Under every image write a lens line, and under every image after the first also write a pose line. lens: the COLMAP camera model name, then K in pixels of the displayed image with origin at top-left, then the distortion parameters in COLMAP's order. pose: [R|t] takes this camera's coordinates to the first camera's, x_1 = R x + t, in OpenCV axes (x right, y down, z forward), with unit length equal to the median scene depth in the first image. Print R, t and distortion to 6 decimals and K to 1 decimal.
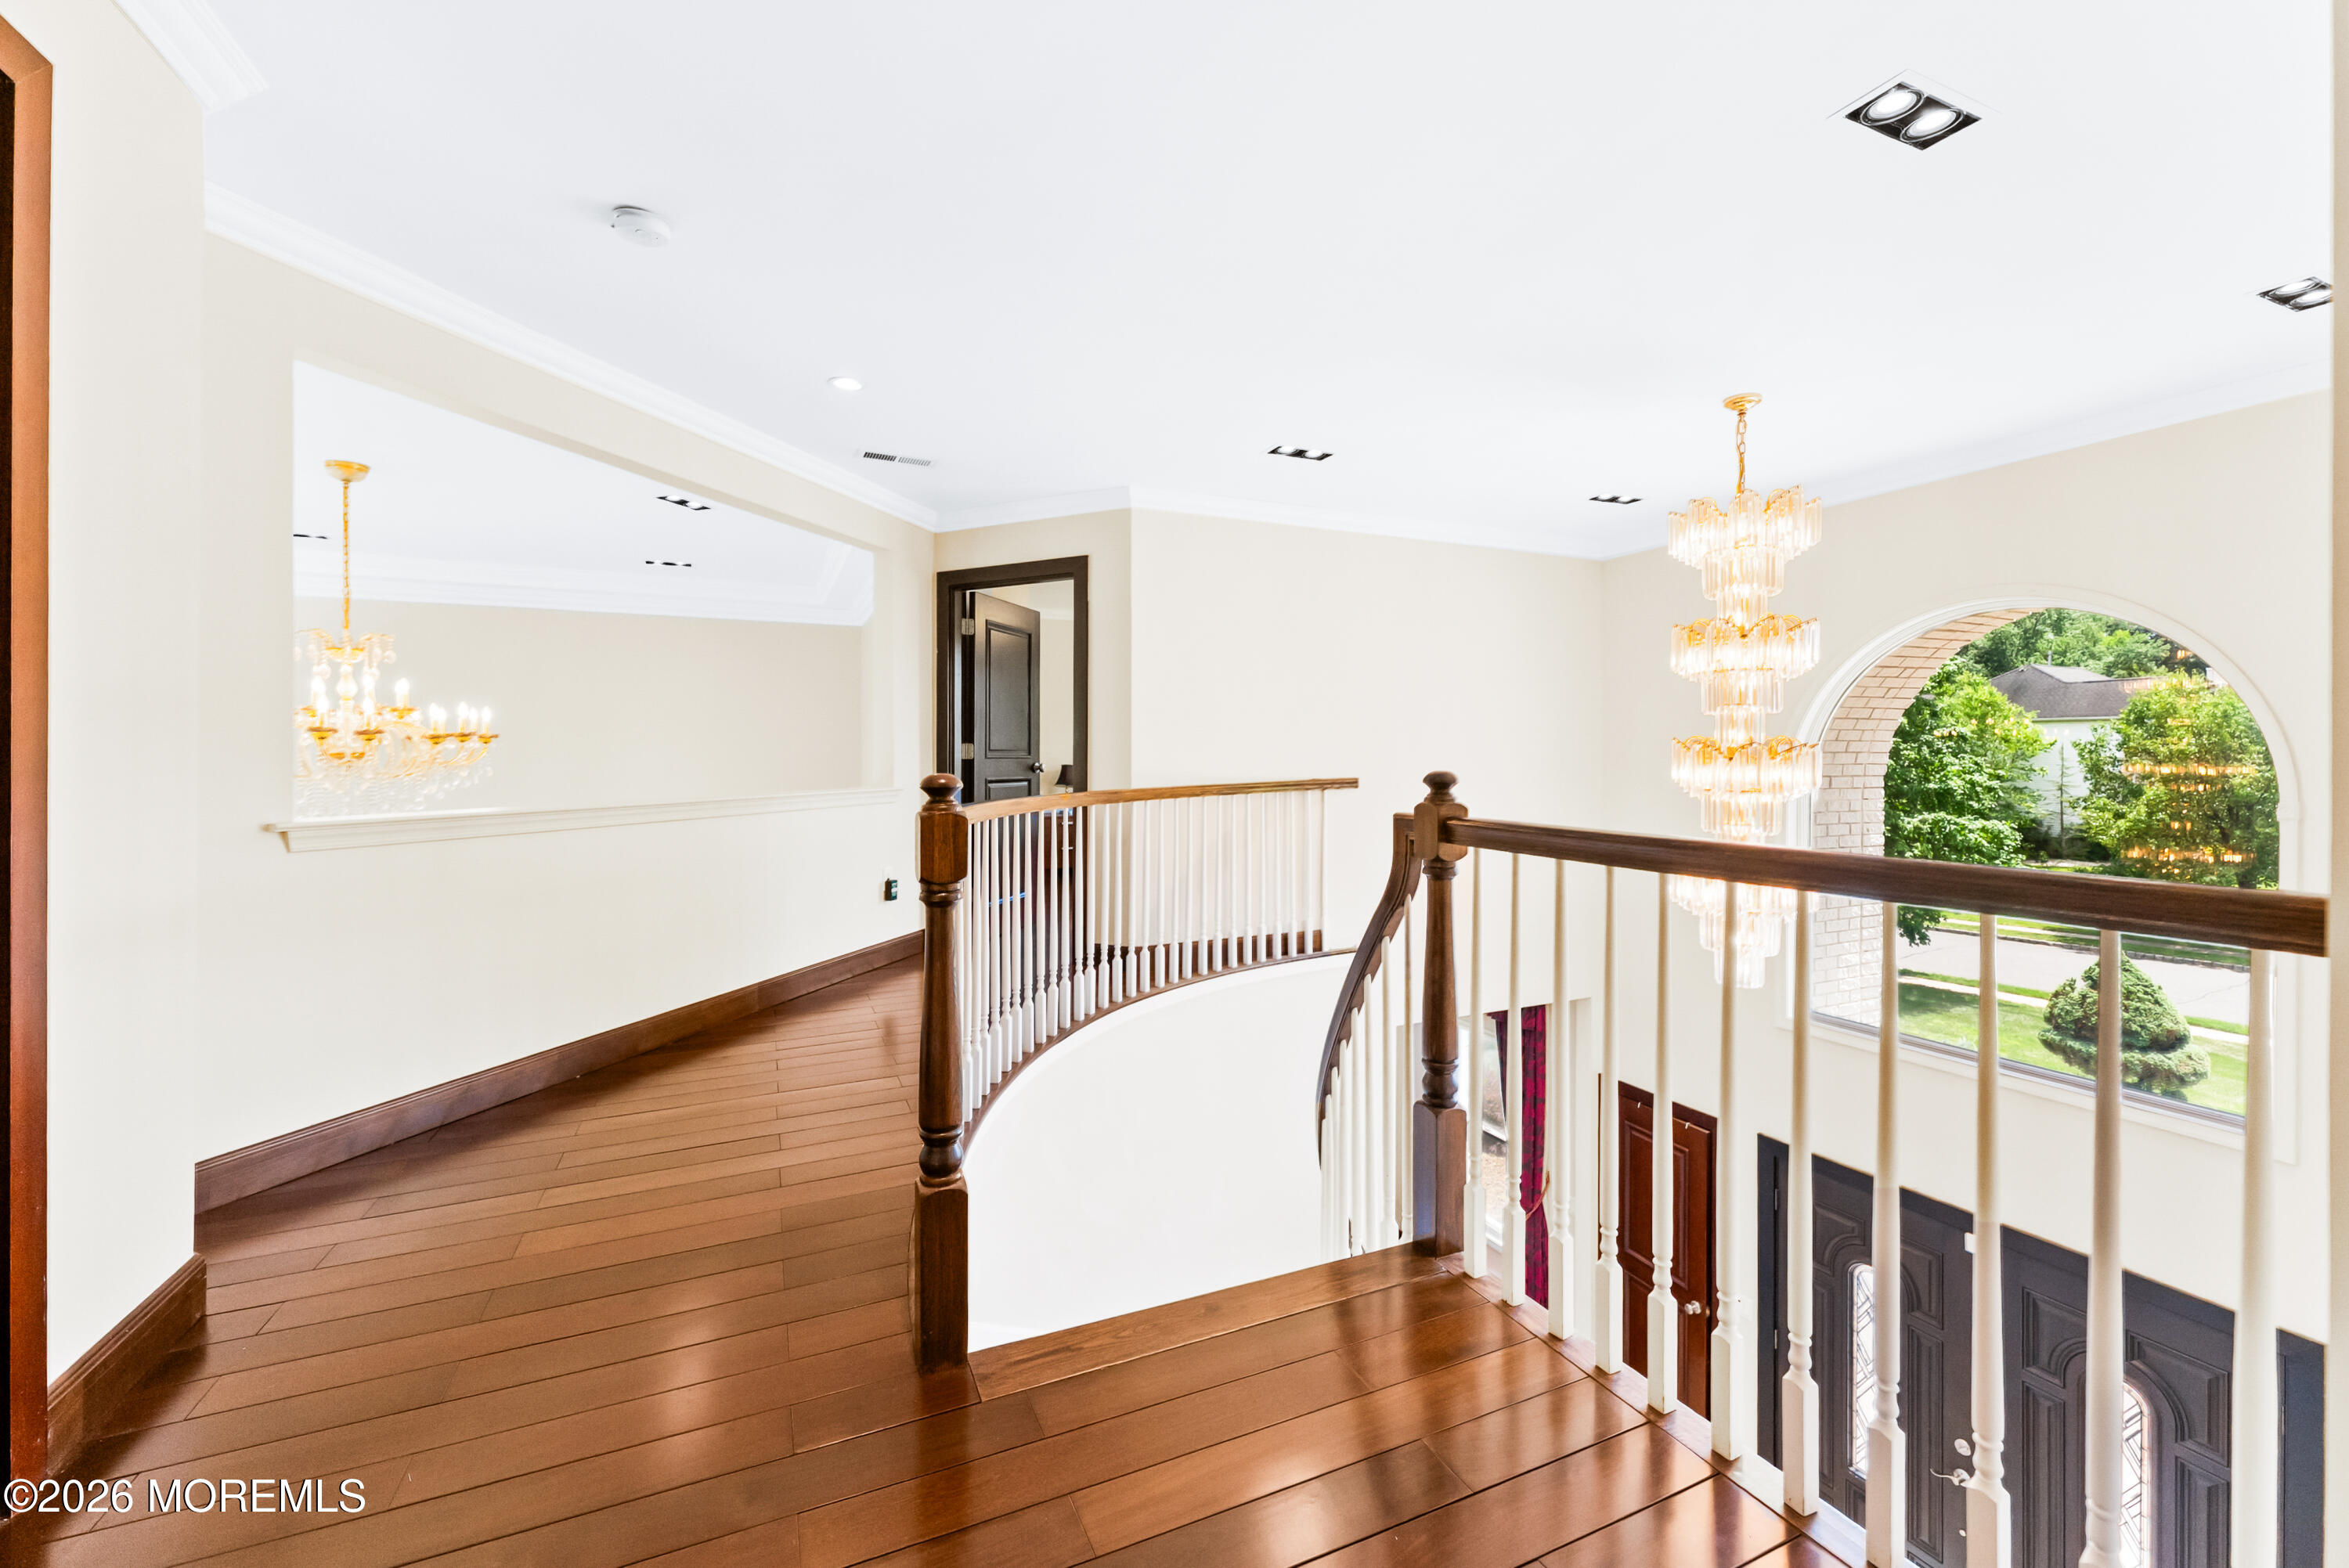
lens RADIAL K [[932.2, 0, 1180.8], [0, 932.2, 768.8], [0, 0, 1]] dist [-0.001422, -0.000129]
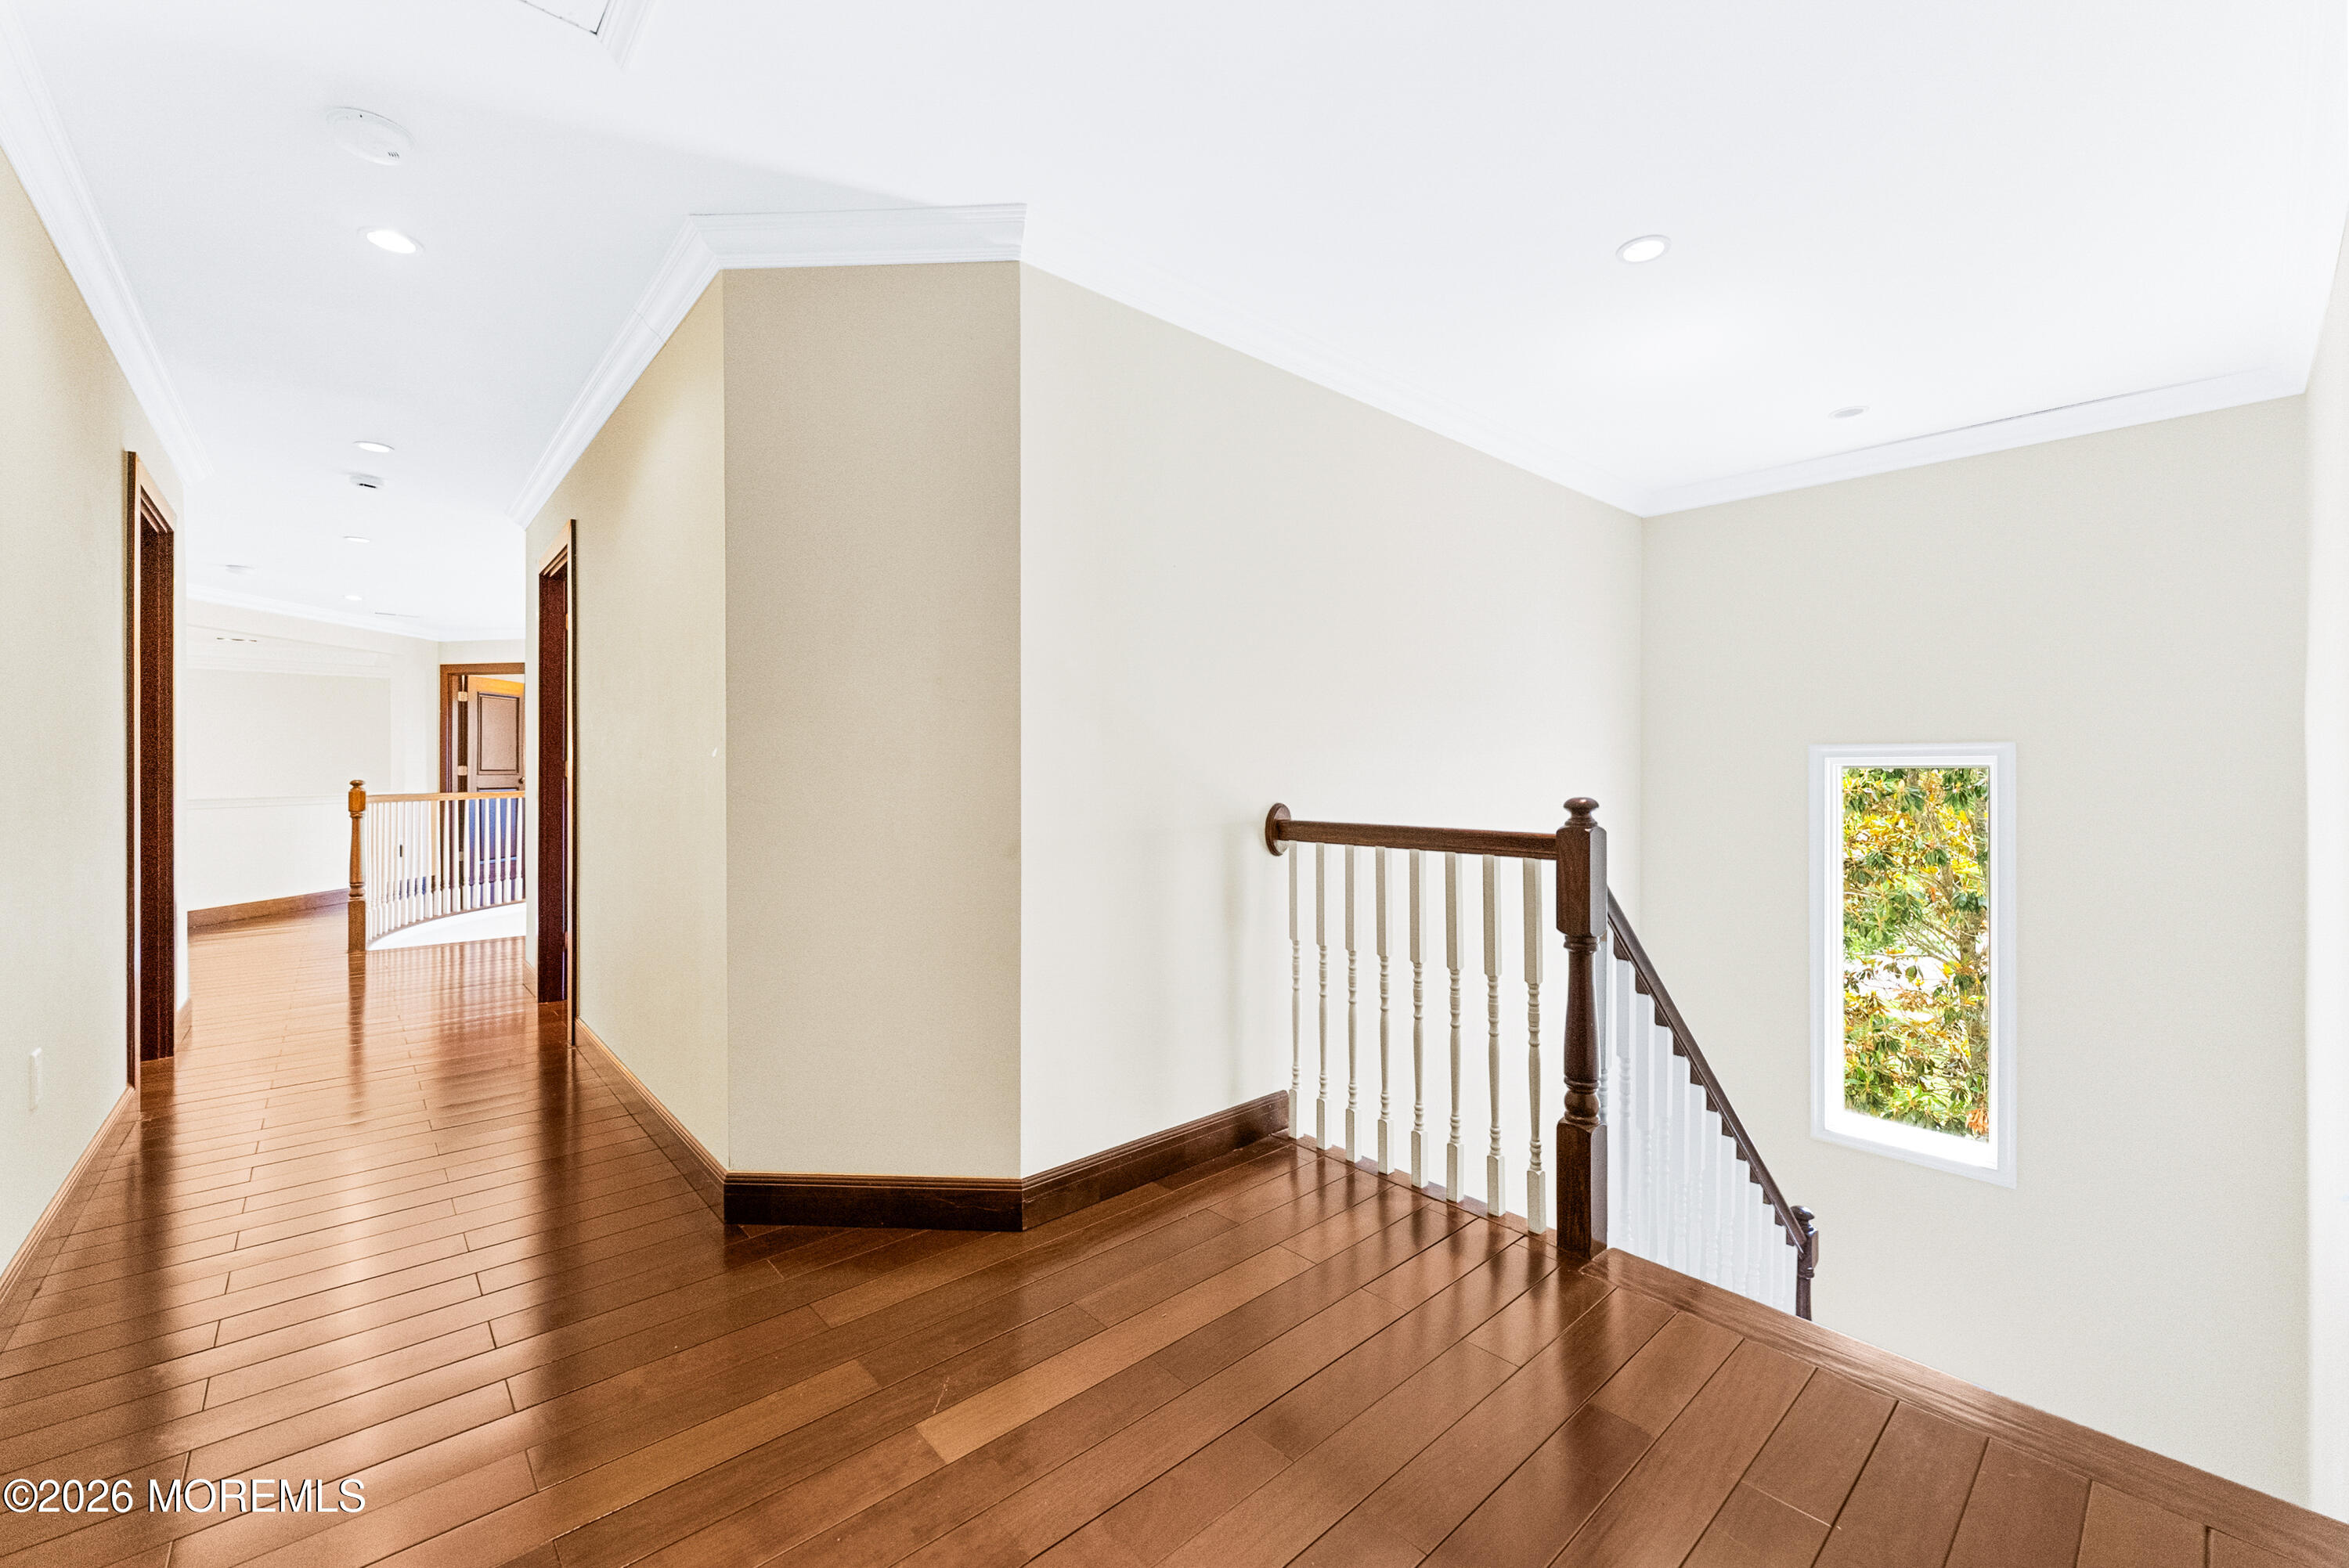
lens RADIAL K [[932.2, 0, 1164.5], [0, 932.2, 778.4], [0, 0, 1]] dist [-0.001422, -0.000129]
pose [[0.956132, -0.002878, 0.292924, 0.488688], [0.004532, 0.999977, -0.004966, 0.009265], [-0.292903, 0.006076, 0.956123, -0.973015]]
